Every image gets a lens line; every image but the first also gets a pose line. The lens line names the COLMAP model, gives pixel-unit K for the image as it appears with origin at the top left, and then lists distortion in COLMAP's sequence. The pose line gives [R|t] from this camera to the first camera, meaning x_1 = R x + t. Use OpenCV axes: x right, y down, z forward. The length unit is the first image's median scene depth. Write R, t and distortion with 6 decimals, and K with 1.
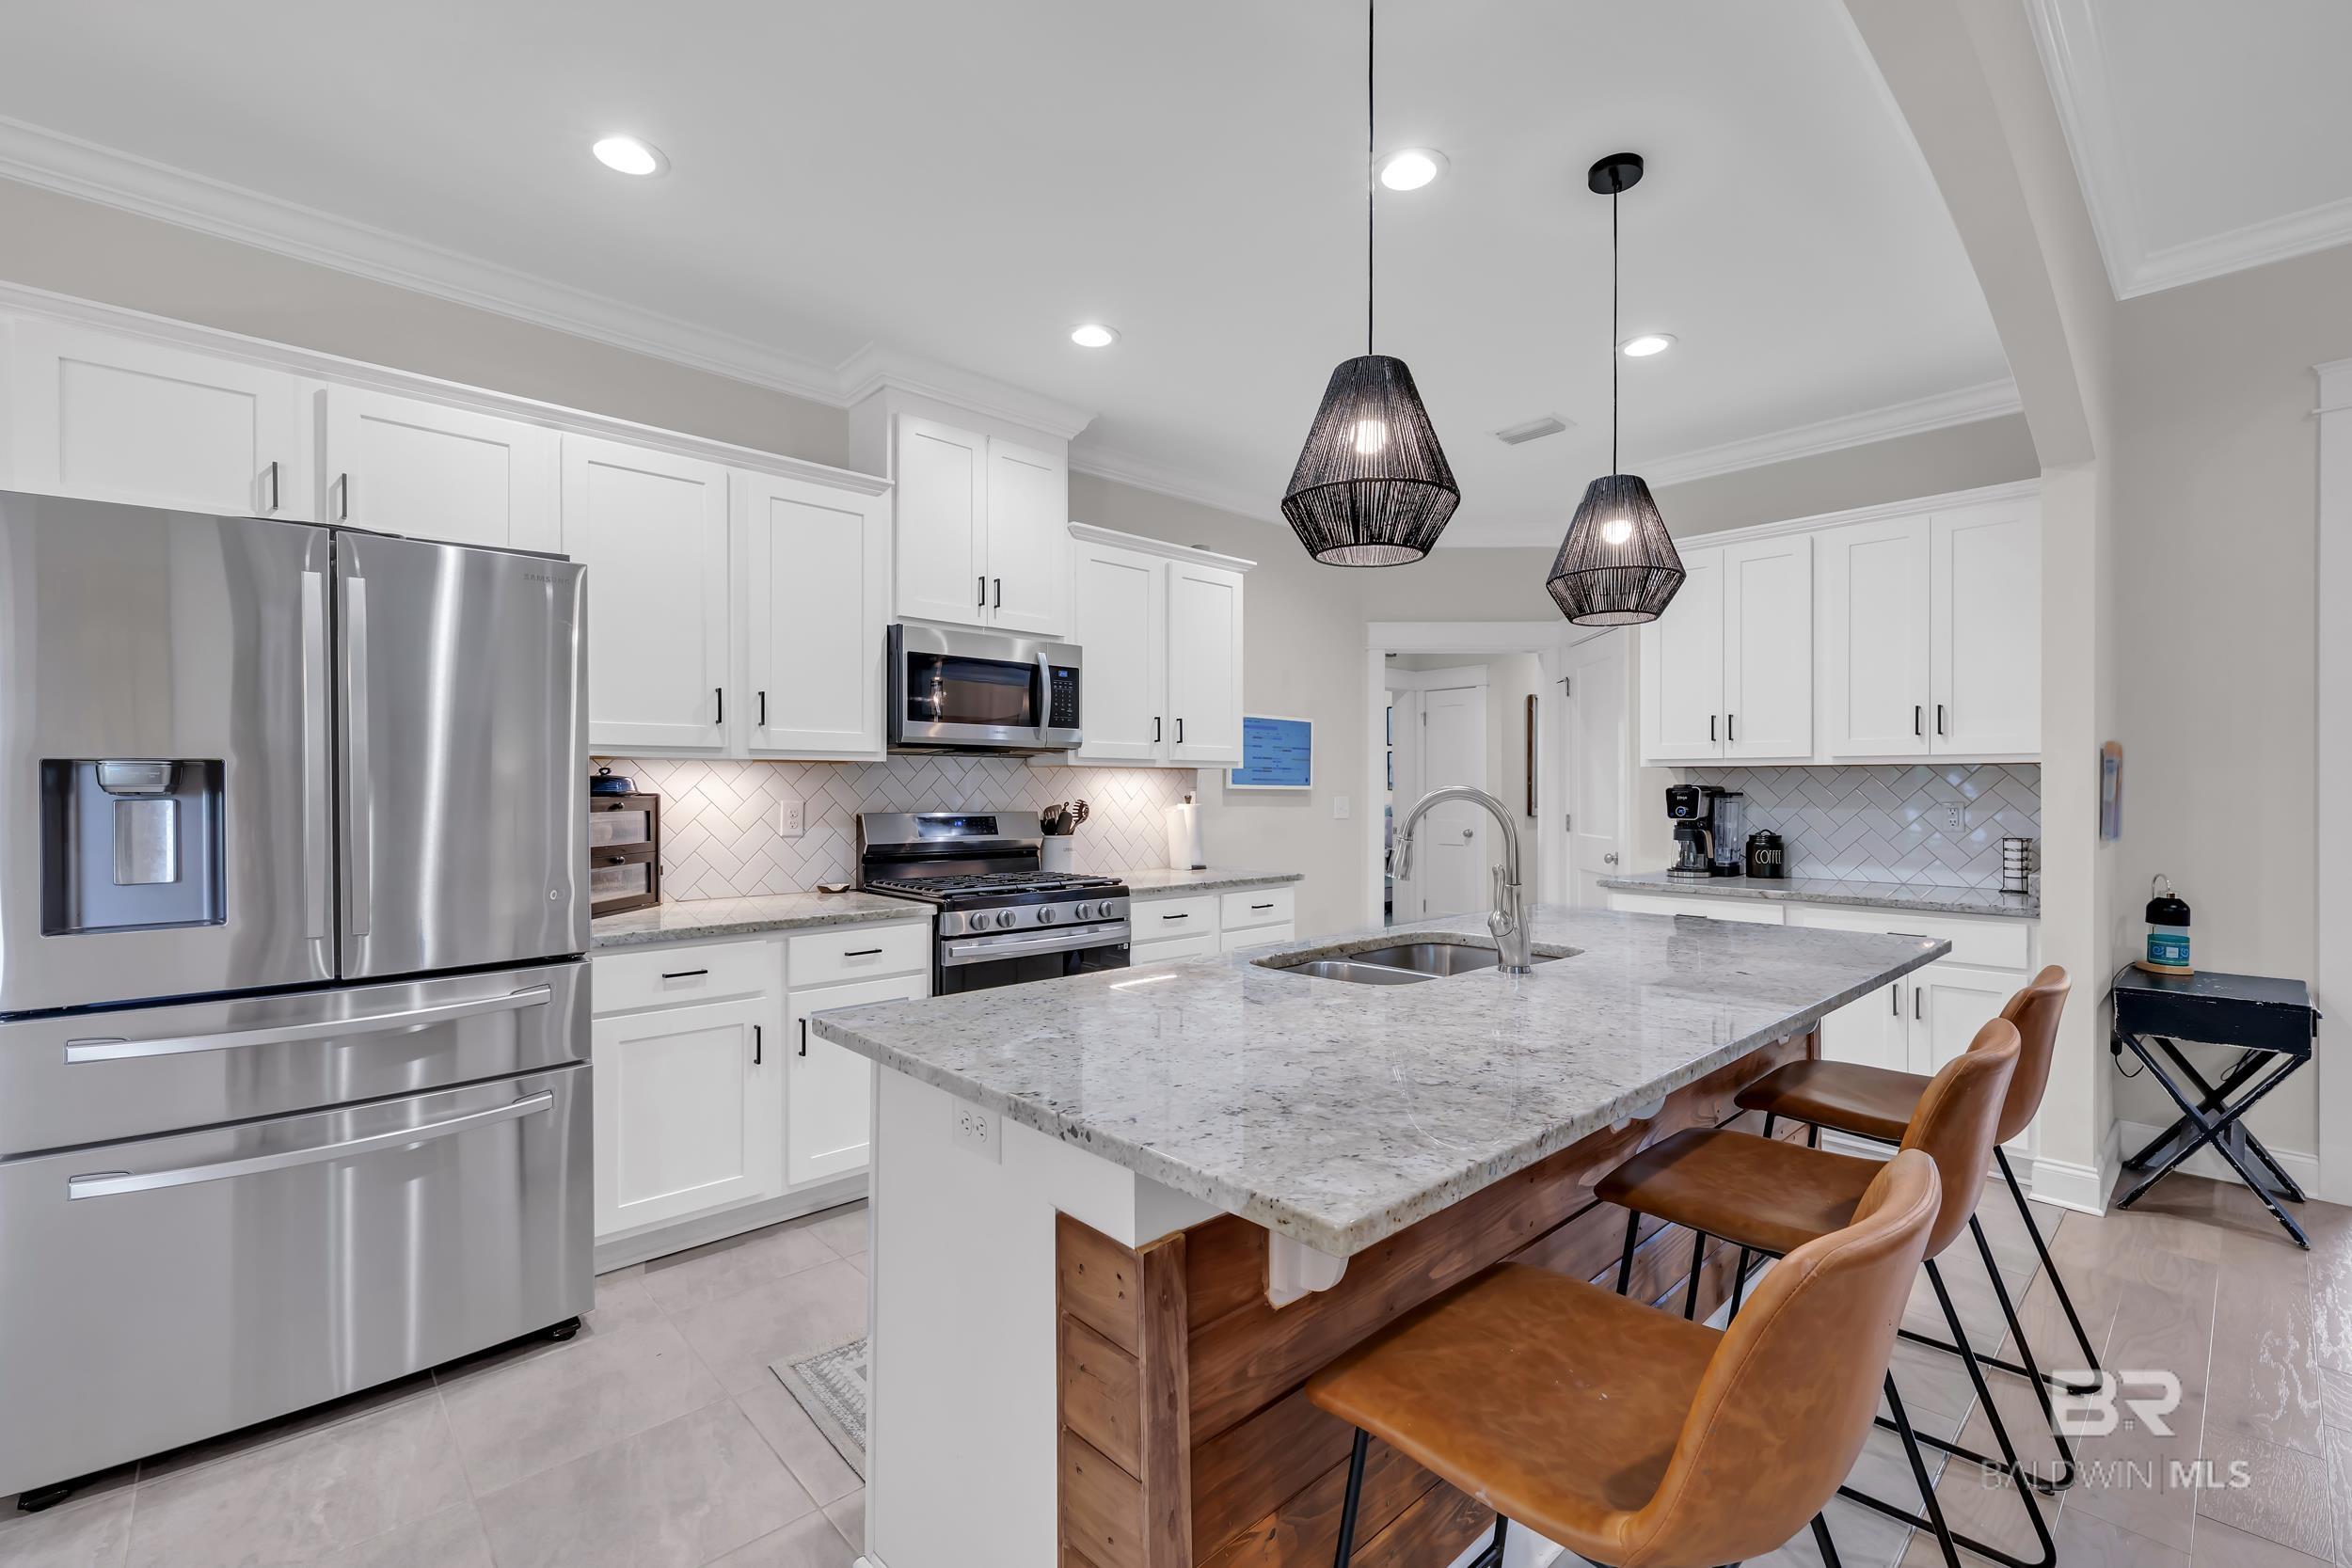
lens RADIAL K [[1023.5, 0, 1195.9], [0, 1023.5, 790.6], [0, 0, 1]] dist [-0.001100, 0.000312]
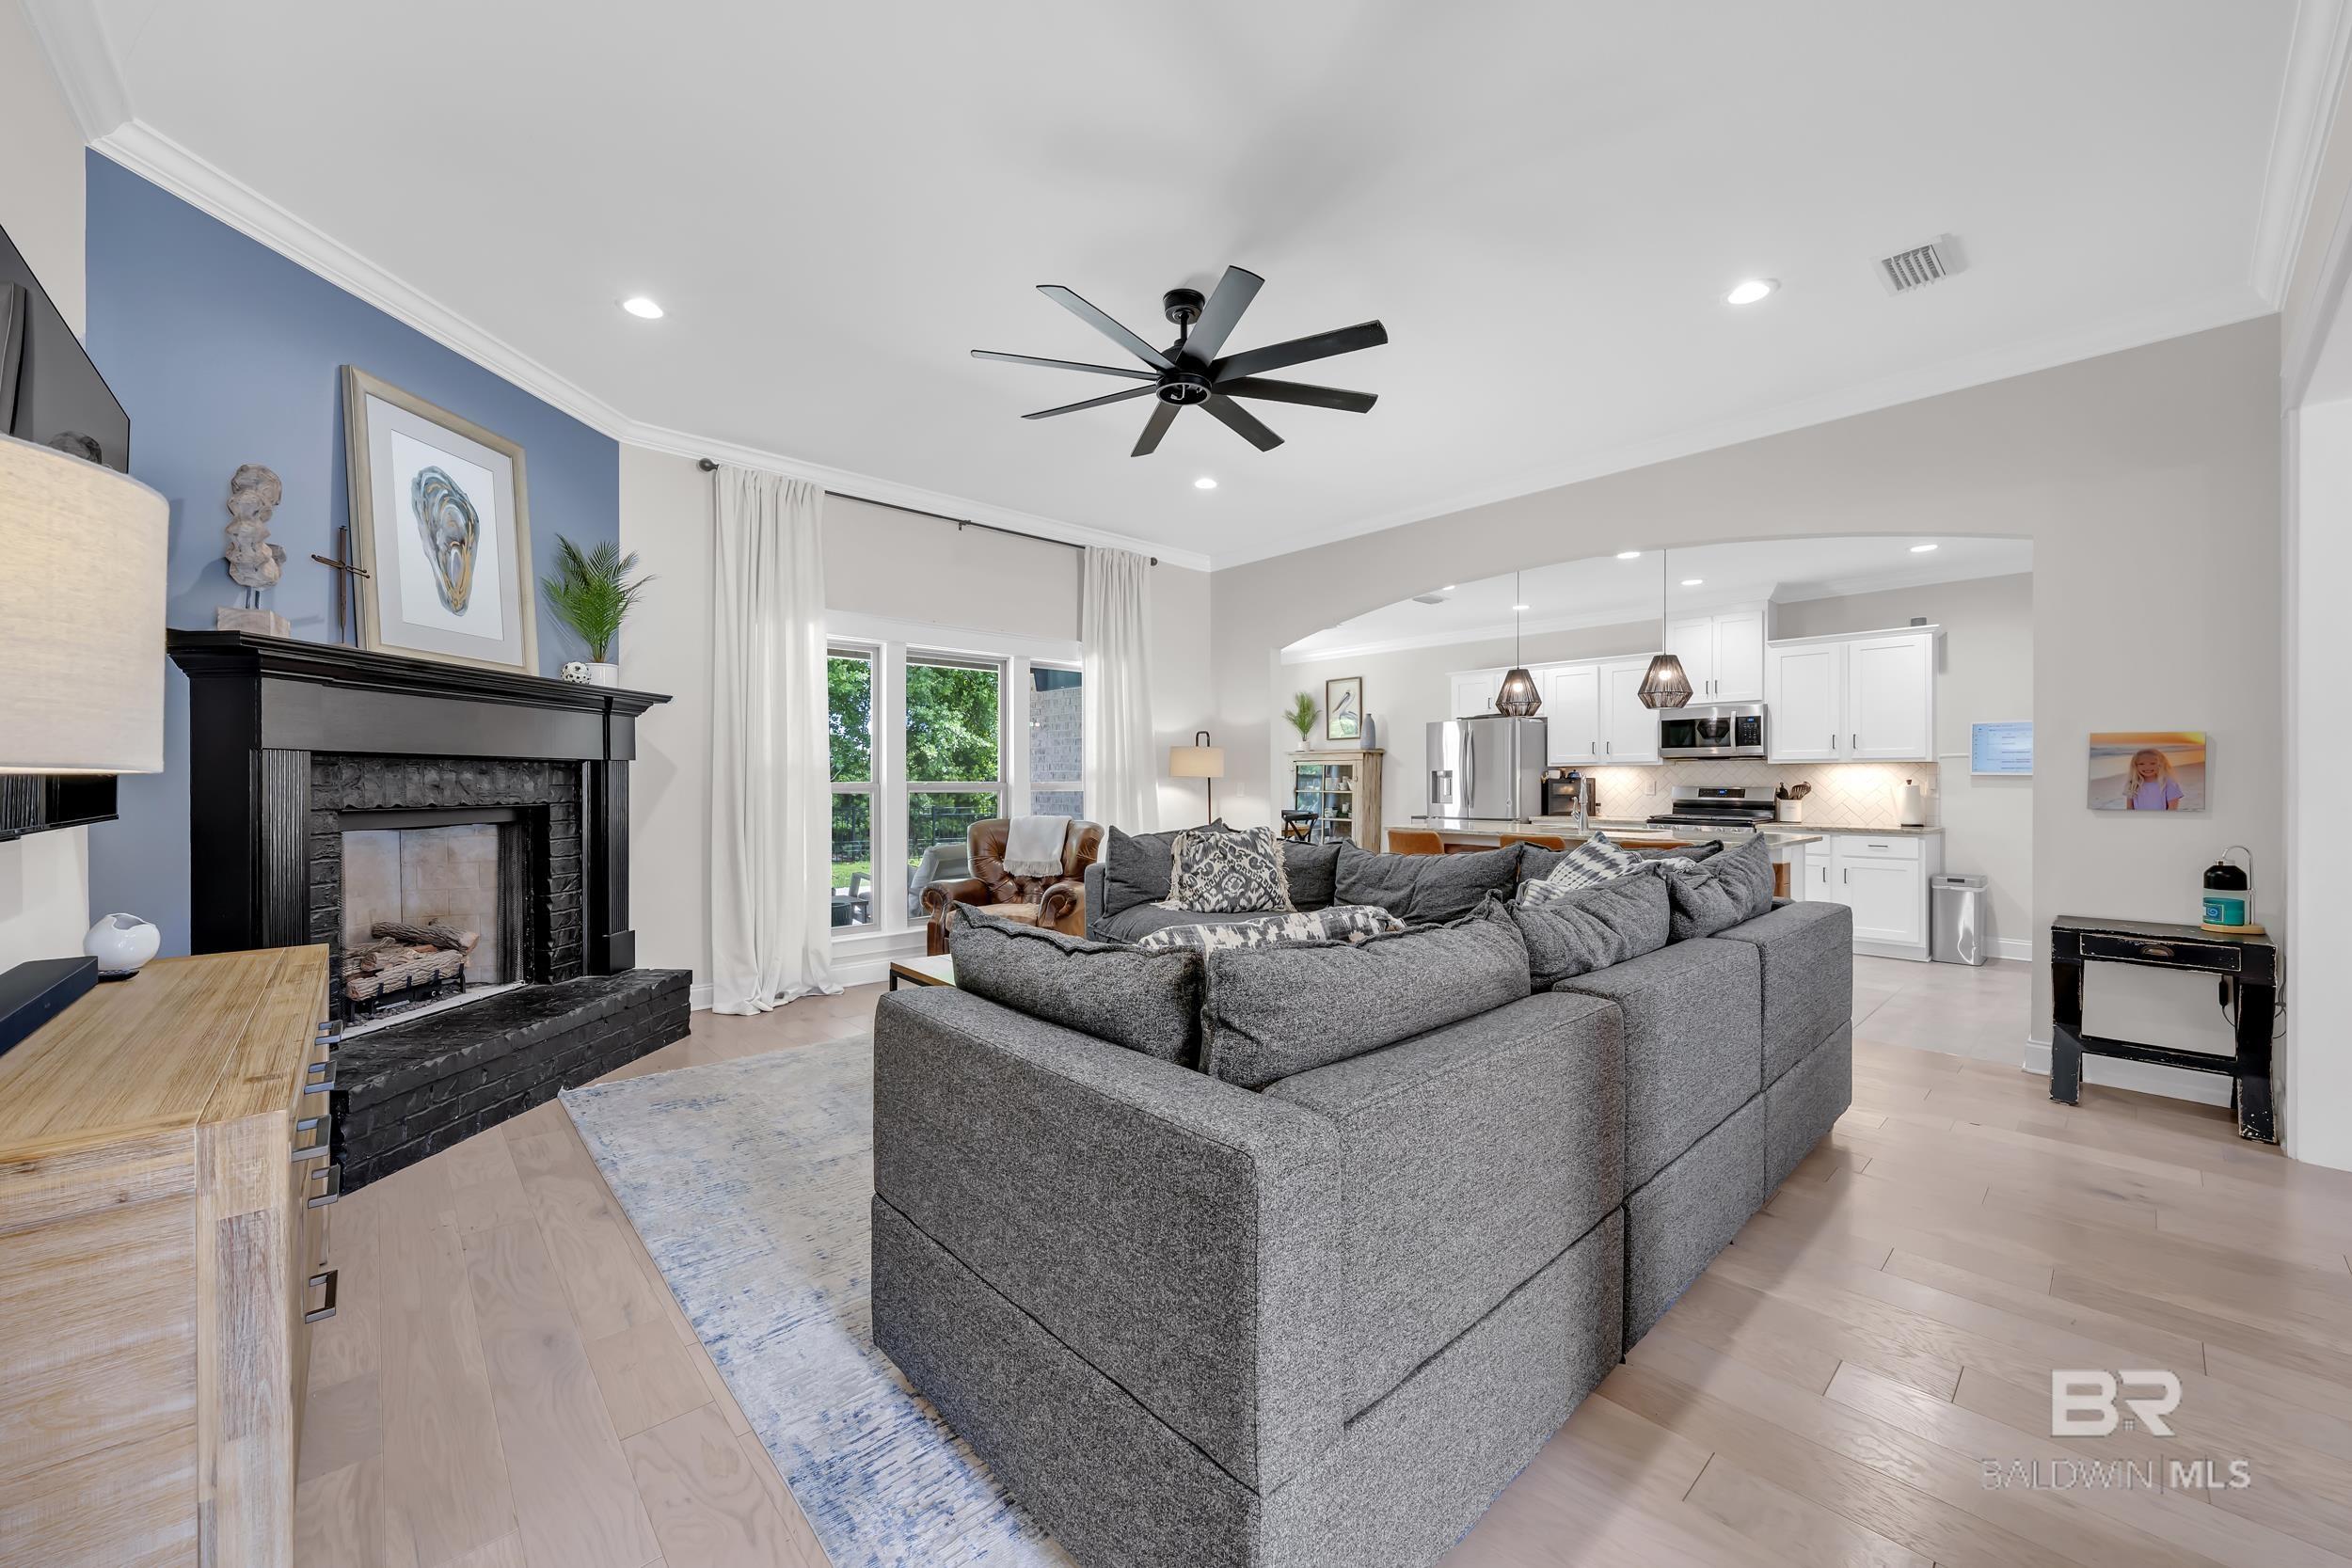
lens RADIAL K [[916.6, 0, 1167.1], [0, 916.6, 788.2], [0, 0, 1]] dist [-0.001798, 0.000109]
pose [[-0.043688, 0.006909, -0.999021, 1.828068], [-0.002830, 0.999971, 0.007039, 0.014906], [0.999041, 0.003135, -0.043667, -0.090863]]
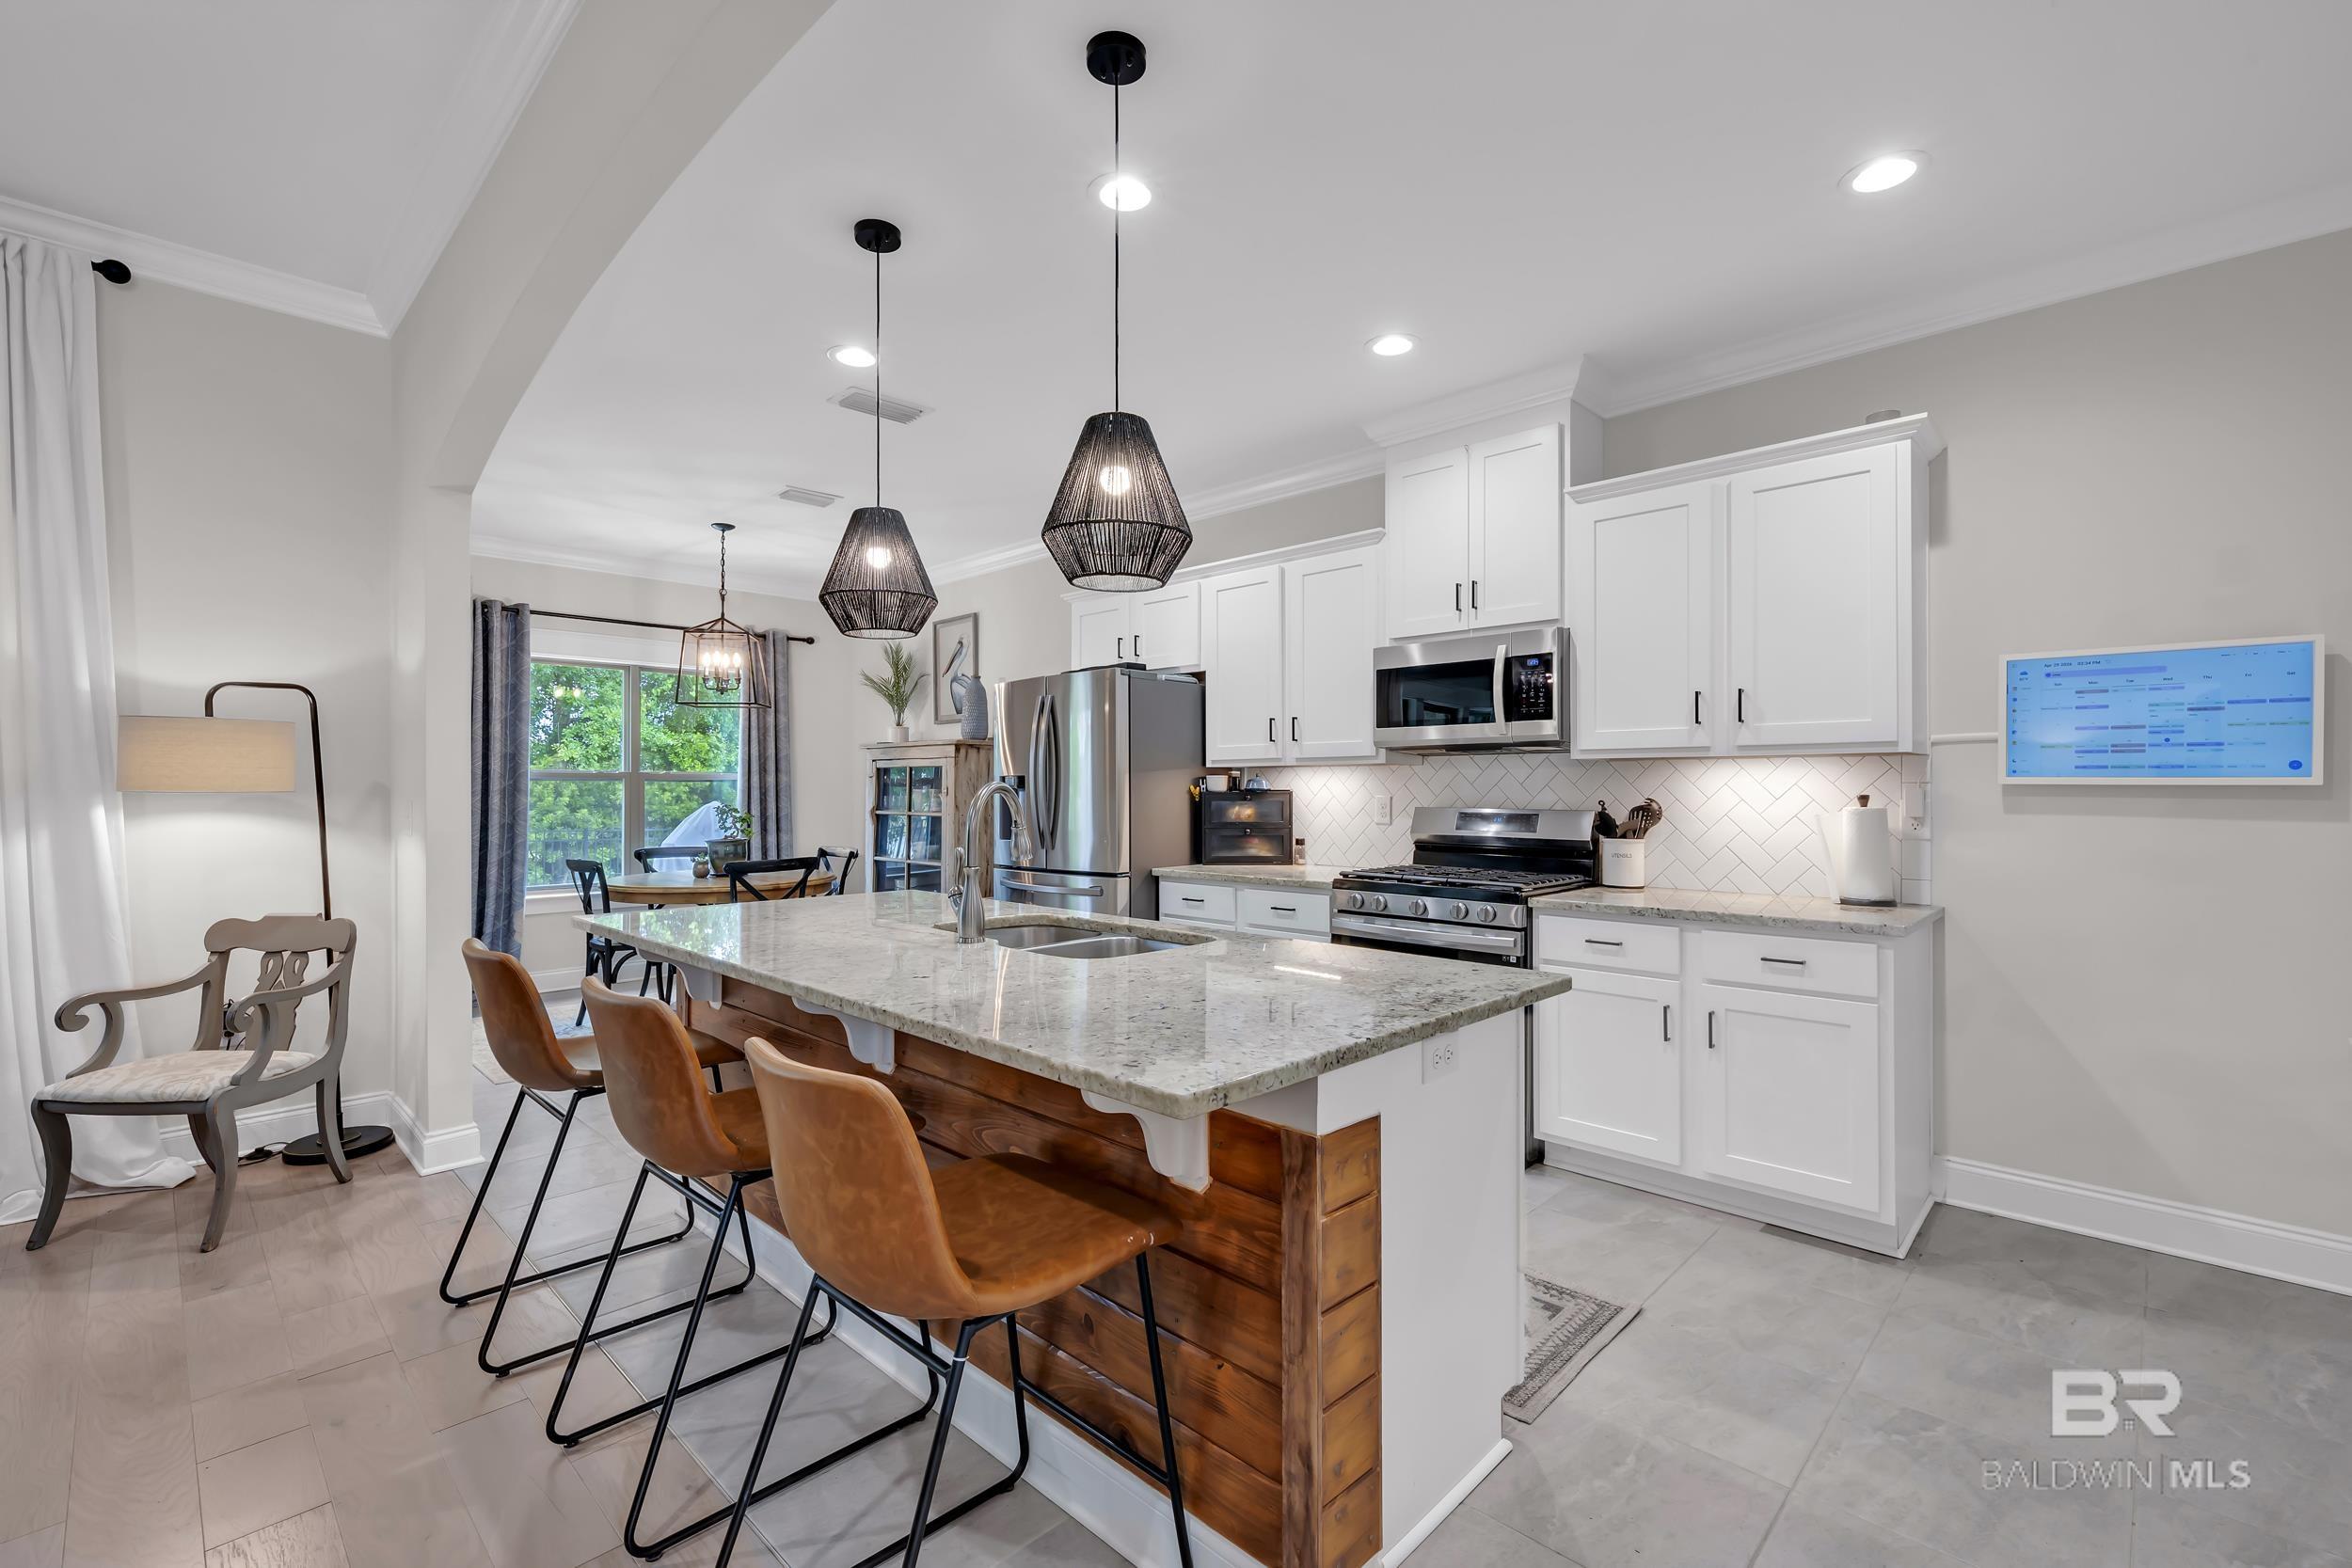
lens RADIAL K [[1023.5, 0, 1186.1], [0, 1023.5, 790.2], [0, 0, 1]] dist [-0.001100, 0.000312]
pose [[0.036532, -0.001509, -0.999331, 0.818586], [-0.002455, 0.999996, -0.001600, 0.005323], [0.999329, 0.002512, 0.036528, 0.676770]]
